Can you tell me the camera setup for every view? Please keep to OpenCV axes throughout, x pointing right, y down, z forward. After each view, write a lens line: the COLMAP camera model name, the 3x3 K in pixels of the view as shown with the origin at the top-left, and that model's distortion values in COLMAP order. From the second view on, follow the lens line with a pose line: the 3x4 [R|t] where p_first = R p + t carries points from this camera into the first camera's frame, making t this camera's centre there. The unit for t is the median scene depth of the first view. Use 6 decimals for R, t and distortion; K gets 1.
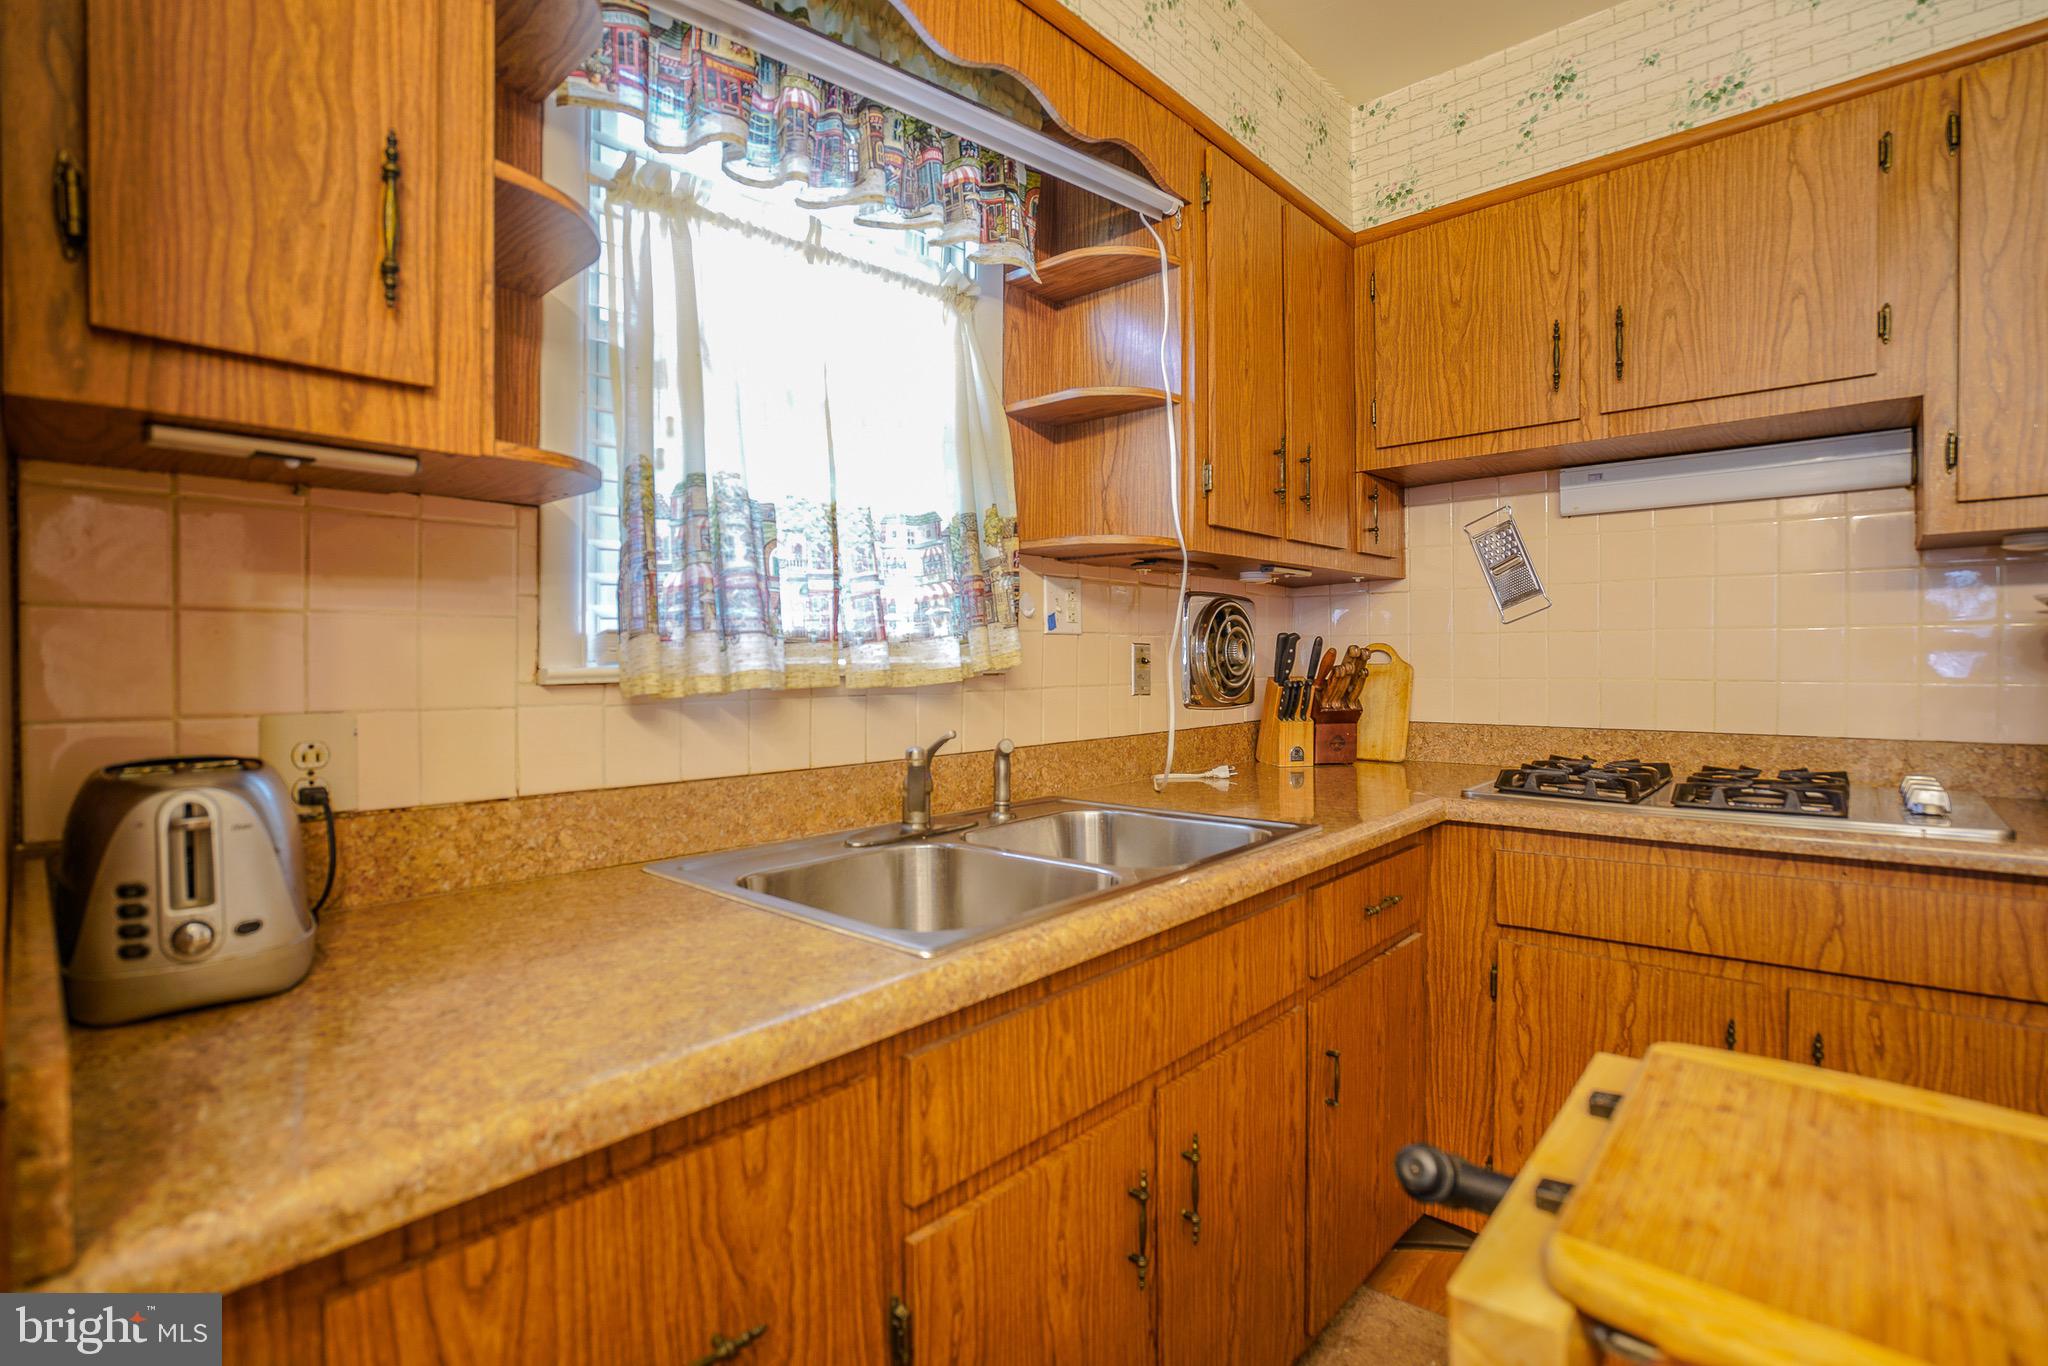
lens RADIAL K [[1007.6, 0, 1053.8], [0, 1007.6, 682.0], [0, 0, 1]] dist [-0.071298, 0.037648]
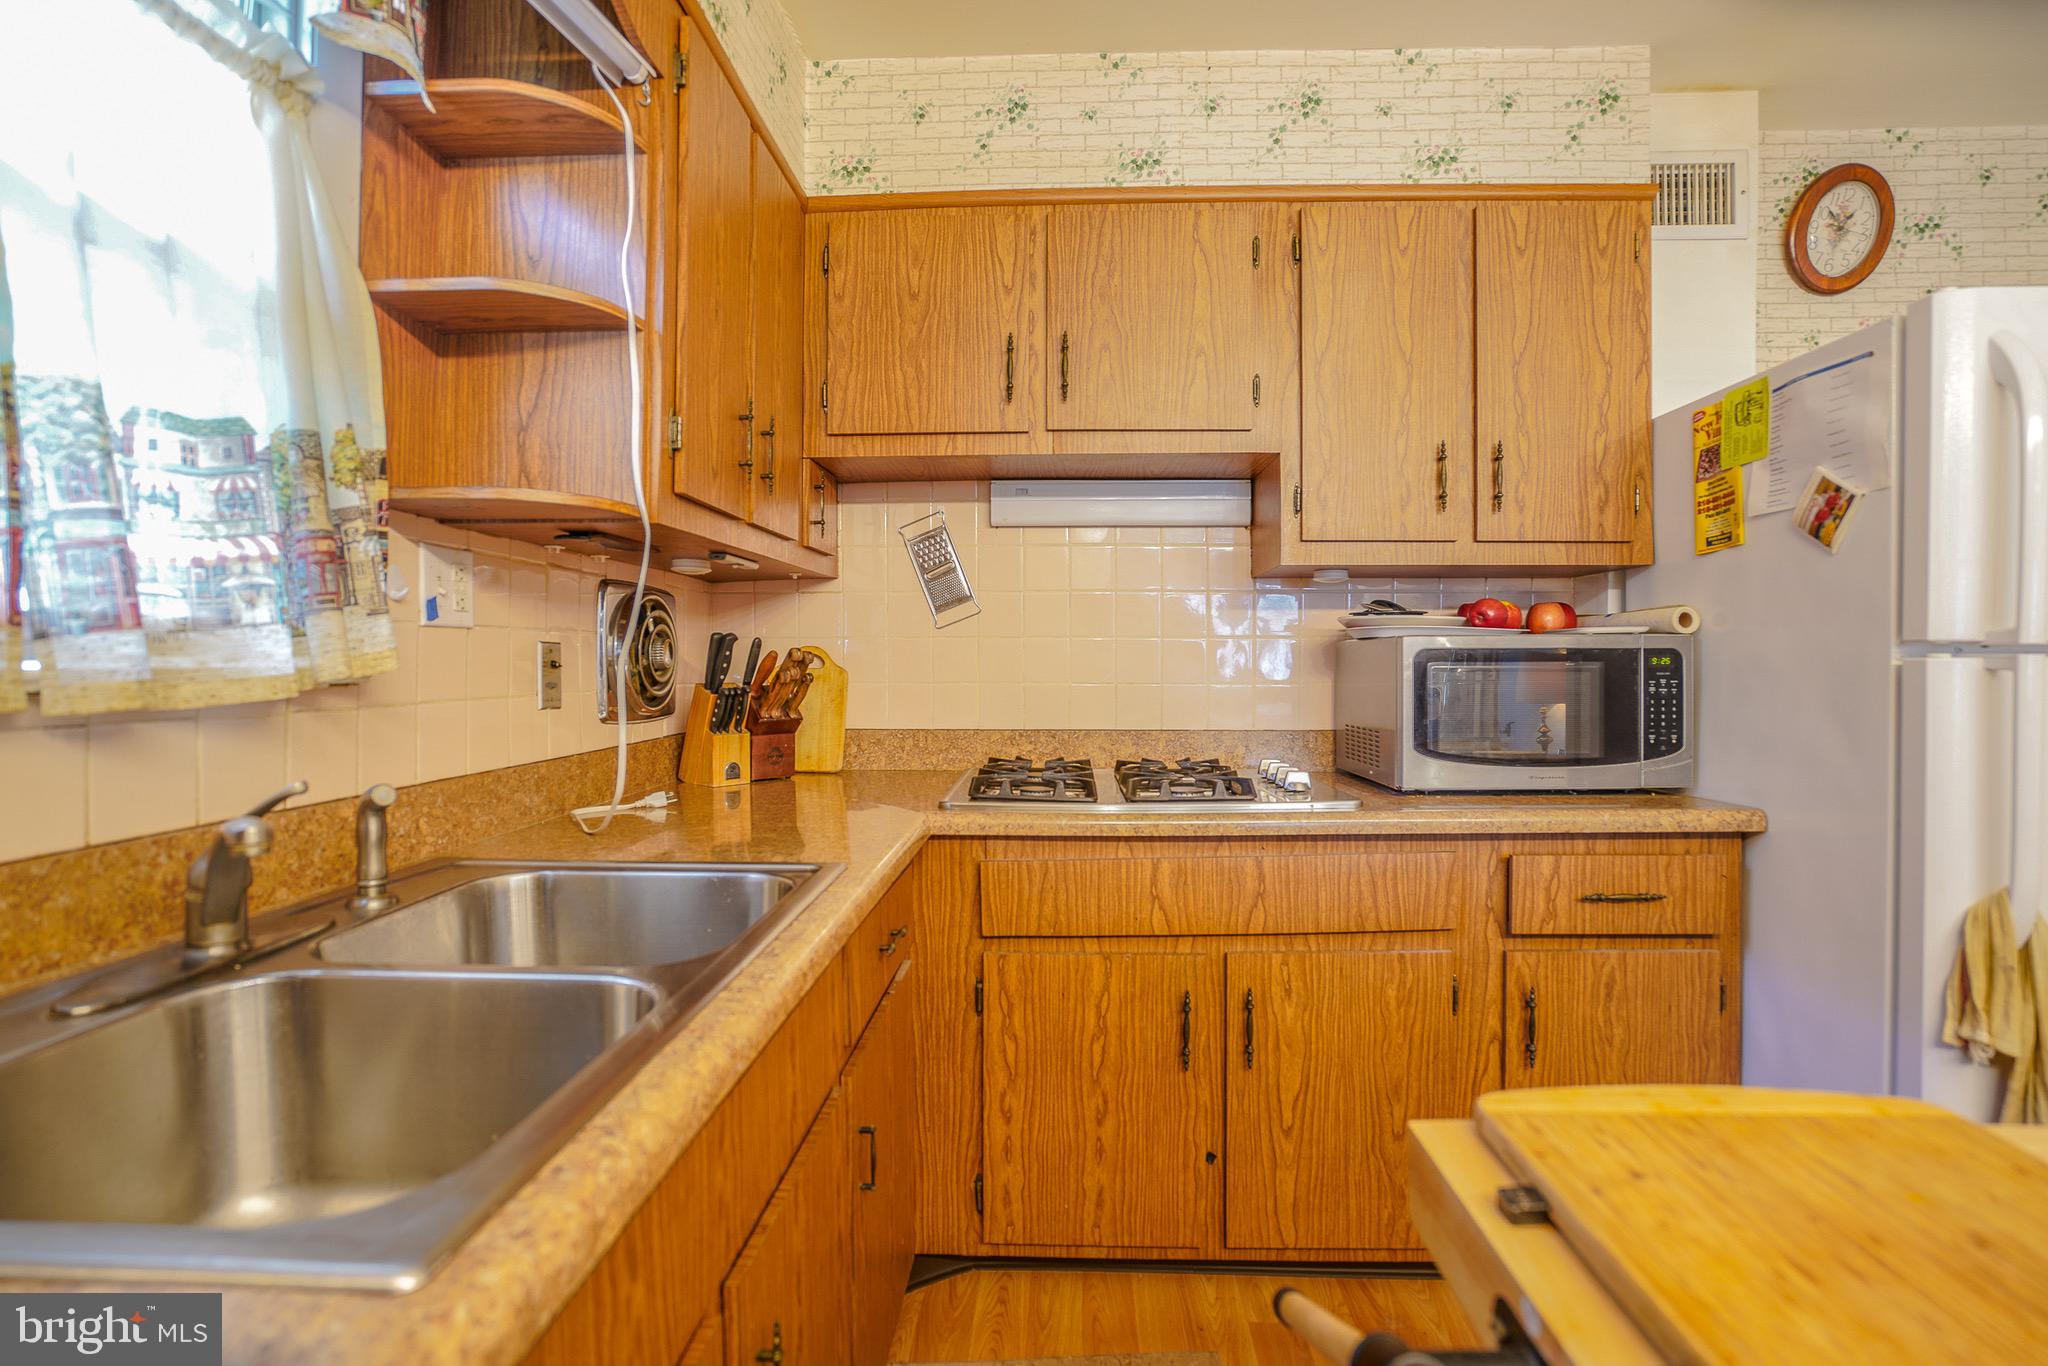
lens RADIAL K [[954.1, 0, 1074.7], [0, 954.1, 678.5], [0, 0, 1]] dist [-0.062158, 0.021216]
pose [[0.765008, -0.005468, 0.643998, -0.084003], [0.009258, 0.999954, -0.002507, -0.005952], [-0.643954, 0.007881, 0.765023, 0.234840]]
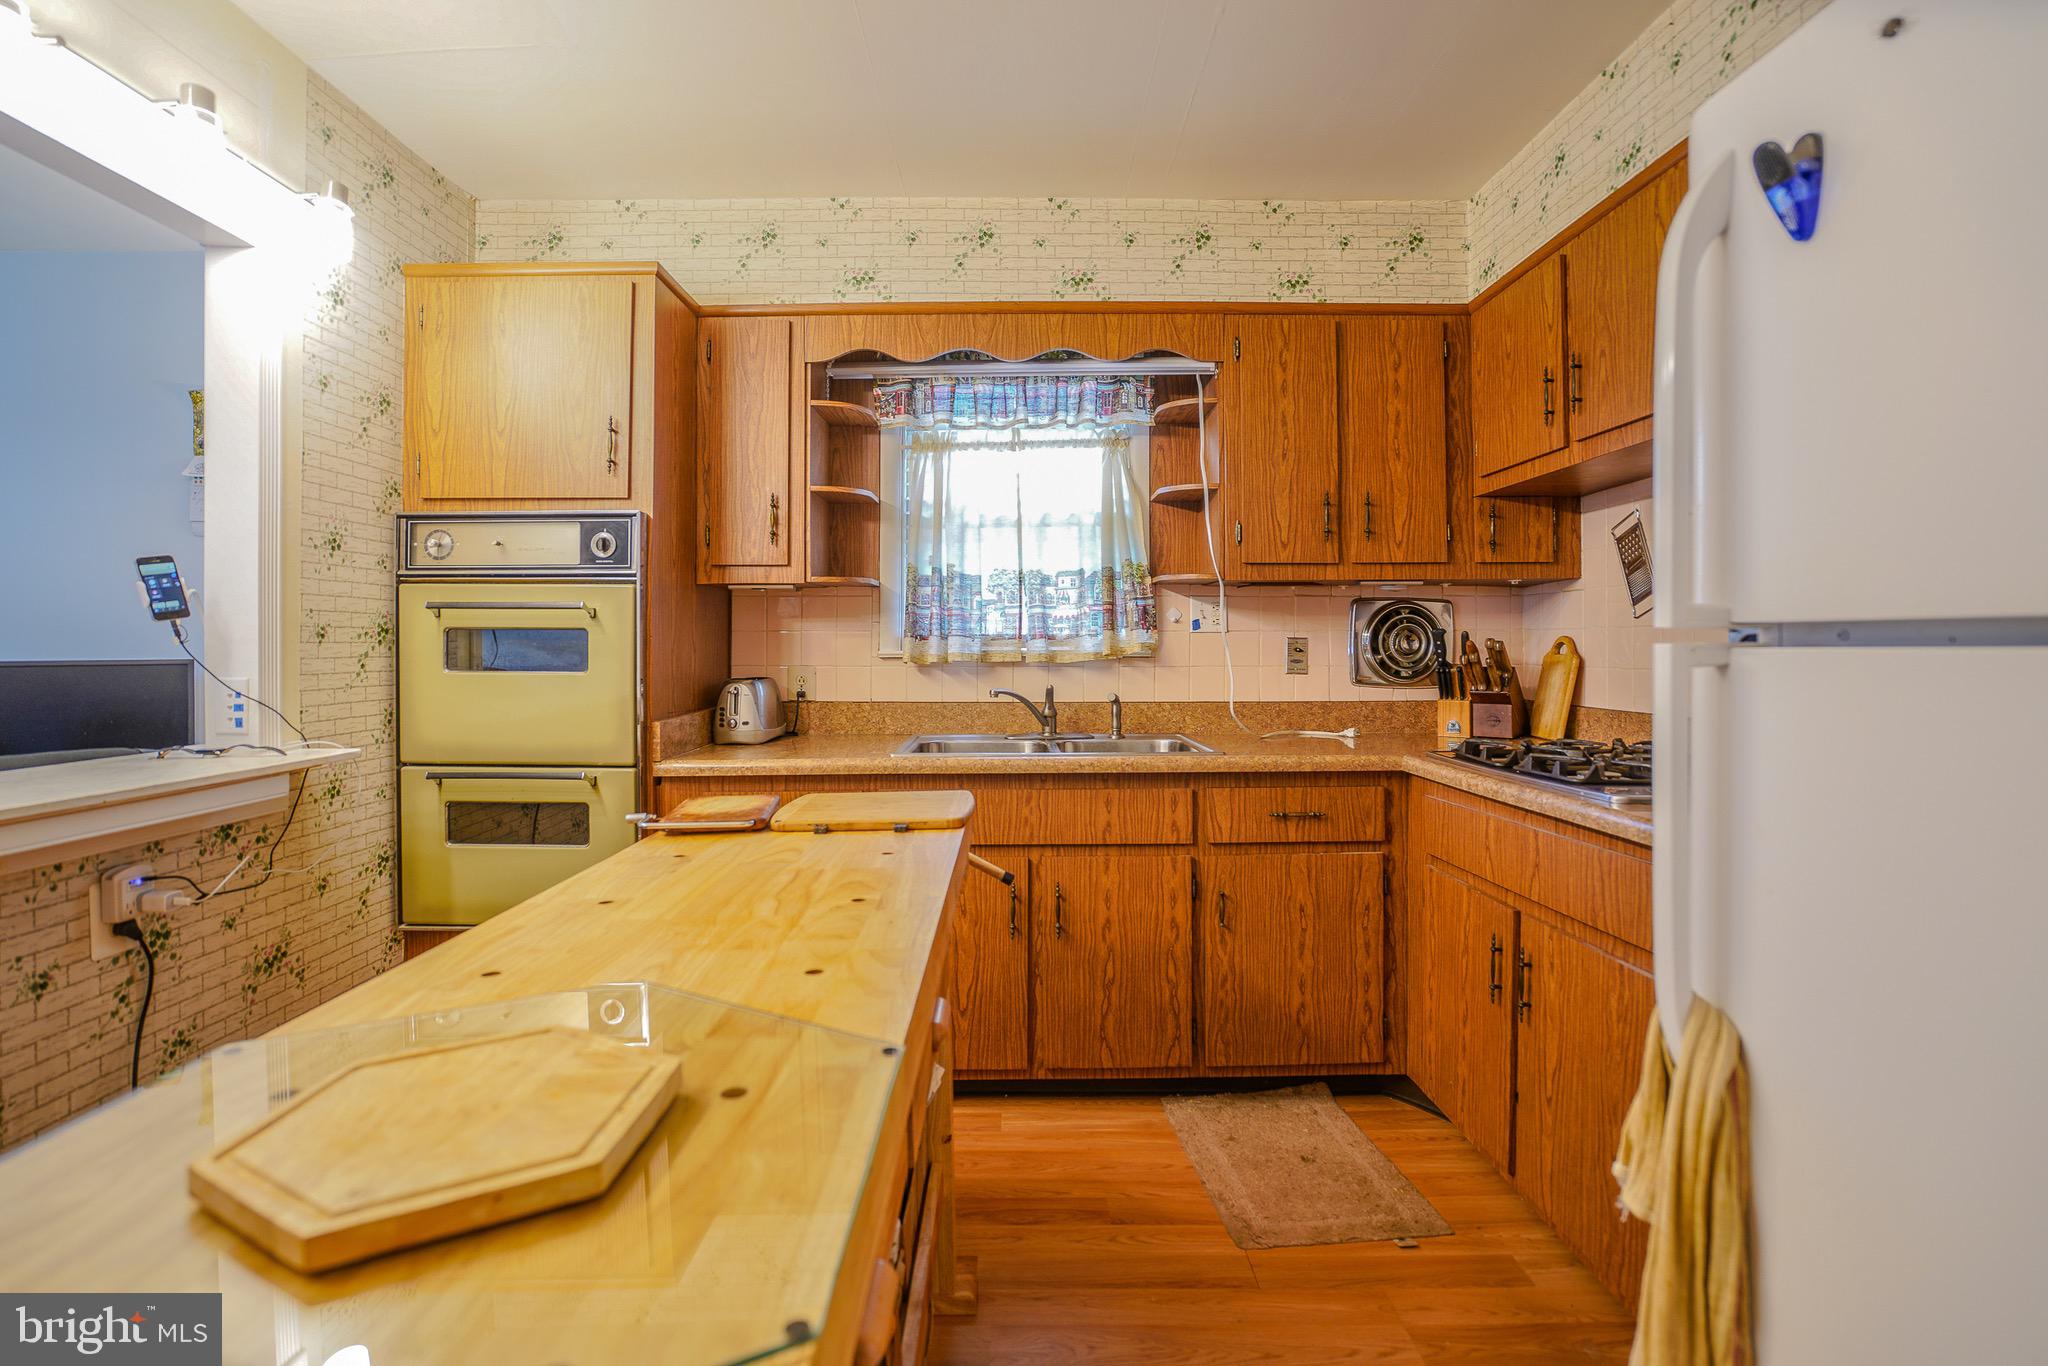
lens RADIAL K [[1099.8, 0, 1029.4], [0, 1099.8, 641.1], [0, 0, 1]] dist [-0.081619, 0.054847]
pose [[0.655777, 0.003368, -0.754947, 1.231058], [-0.020222, 0.999710, -0.013105, -0.006719], [0.754684, 0.023861, 0.655654, -0.360717]]
